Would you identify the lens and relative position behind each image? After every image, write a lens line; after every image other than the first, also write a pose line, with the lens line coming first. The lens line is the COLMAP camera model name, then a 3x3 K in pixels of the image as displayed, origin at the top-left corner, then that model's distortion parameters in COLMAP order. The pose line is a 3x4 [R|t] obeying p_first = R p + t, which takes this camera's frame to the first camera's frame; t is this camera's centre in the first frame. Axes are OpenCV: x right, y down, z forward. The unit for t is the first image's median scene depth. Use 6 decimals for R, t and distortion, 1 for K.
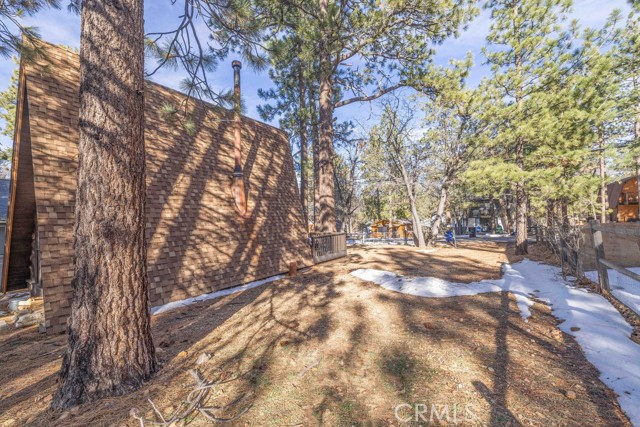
lens RADIAL K [[271.2, 0, 320.0], [0, 271.2, 211.7], [0, 0, 1]] dist [0.001804, 0.000268]
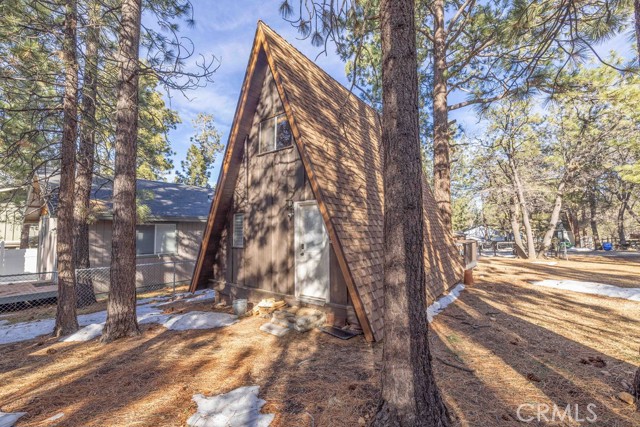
lens RADIAL K [[271.2, 0, 320.0], [0, 271.2, 211.7], [0, 0, 1]] dist [0.001804, 0.000268]
pose [[0.998680, 0.014992, -0.049127, -0.361730], [-0.017089, 0.998949, -0.042533, 0.024686], [0.048438, 0.043316, 0.997887, 0.036840]]
